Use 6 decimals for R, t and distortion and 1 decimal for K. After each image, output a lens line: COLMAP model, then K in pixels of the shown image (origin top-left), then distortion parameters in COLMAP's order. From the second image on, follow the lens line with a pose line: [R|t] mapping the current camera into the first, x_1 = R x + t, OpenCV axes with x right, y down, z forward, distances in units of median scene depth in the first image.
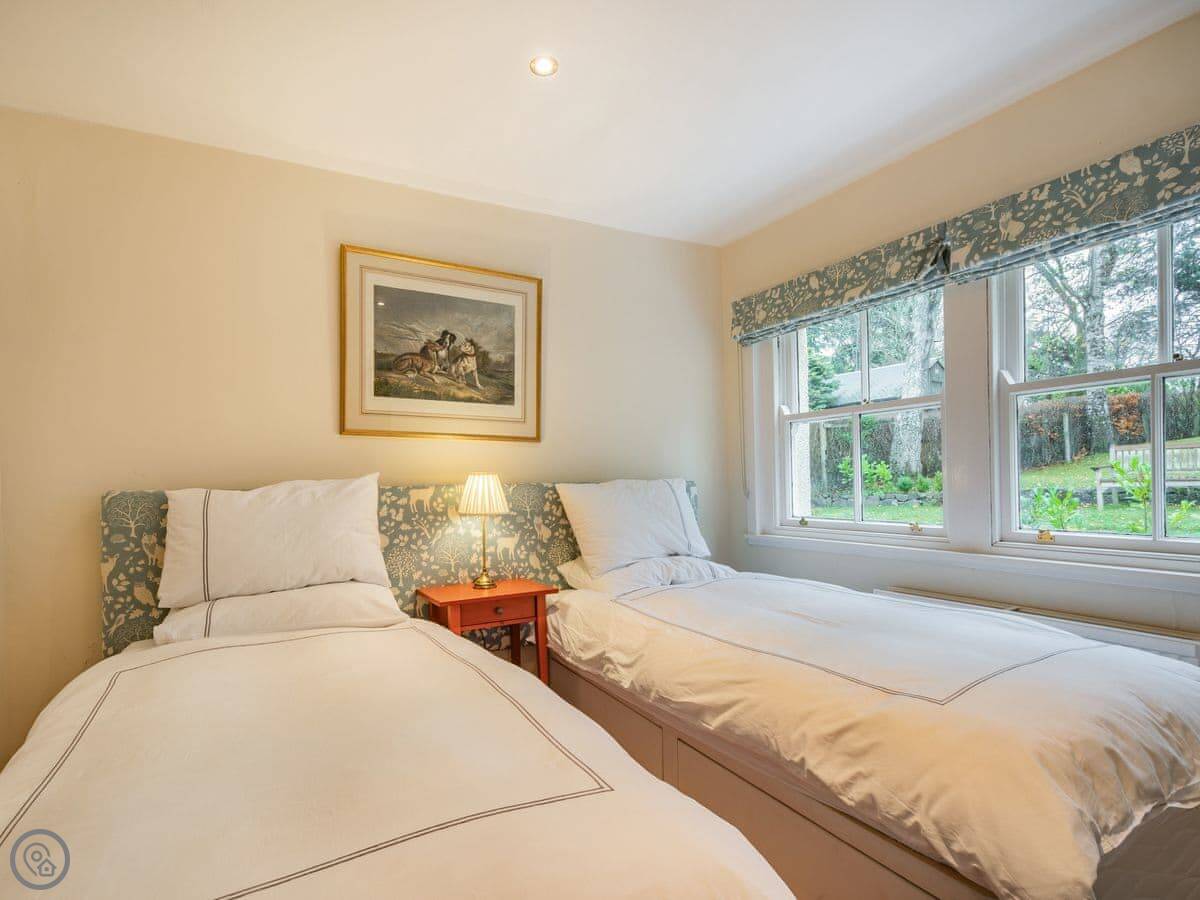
lens RADIAL K [[615.9, 0, 570.1], [0, 615.9, 467.3], [0, 0, 1]] dist [0.012987, -0.000451]
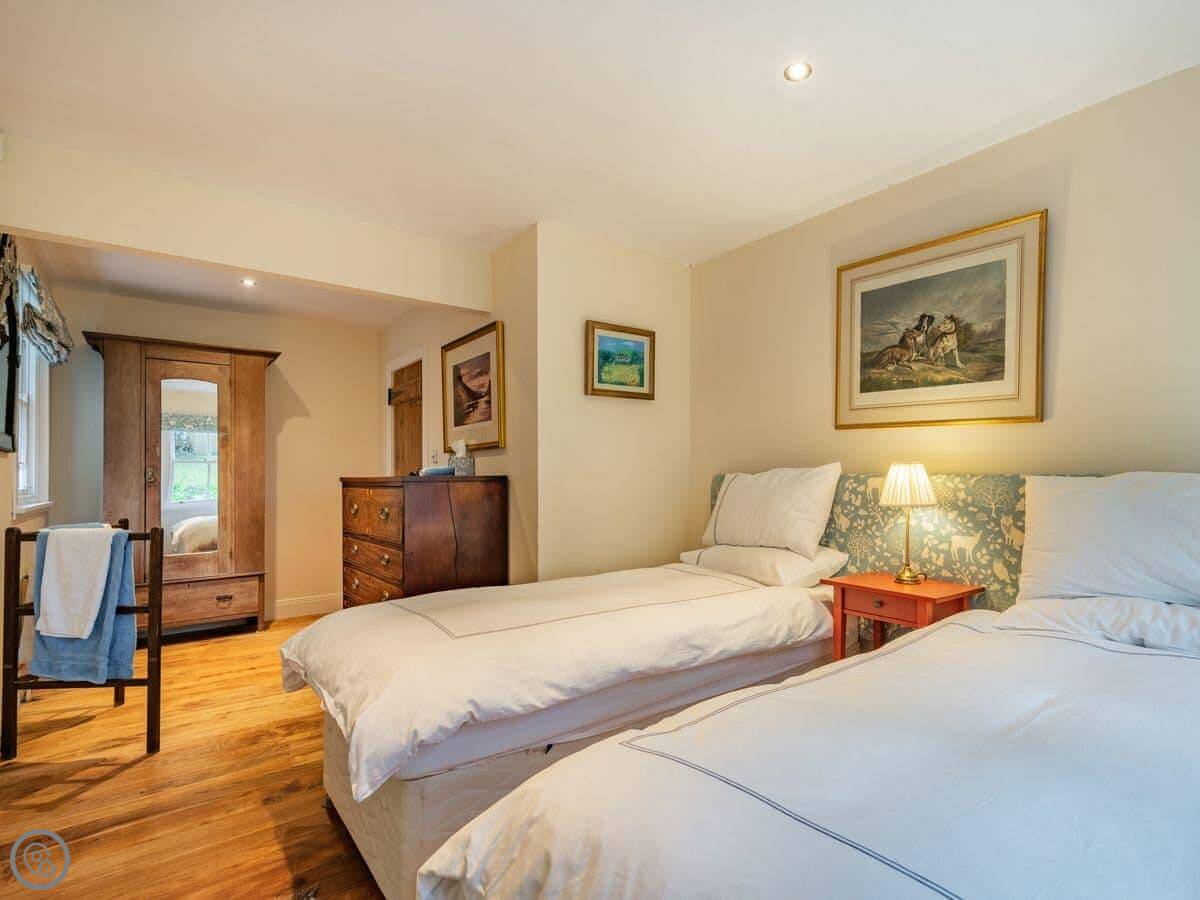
lens RADIAL K [[615.0, 0, 618.8], [0, 615.0, 444.6], [0, 0, 1]] dist [0.041127, -0.000006]
pose [[0.166827, -0.028018, -0.985588, 0.678073], [0.018751, 0.999506, -0.025240, -0.002274], [0.985808, -0.014270, 0.167270, 0.366290]]
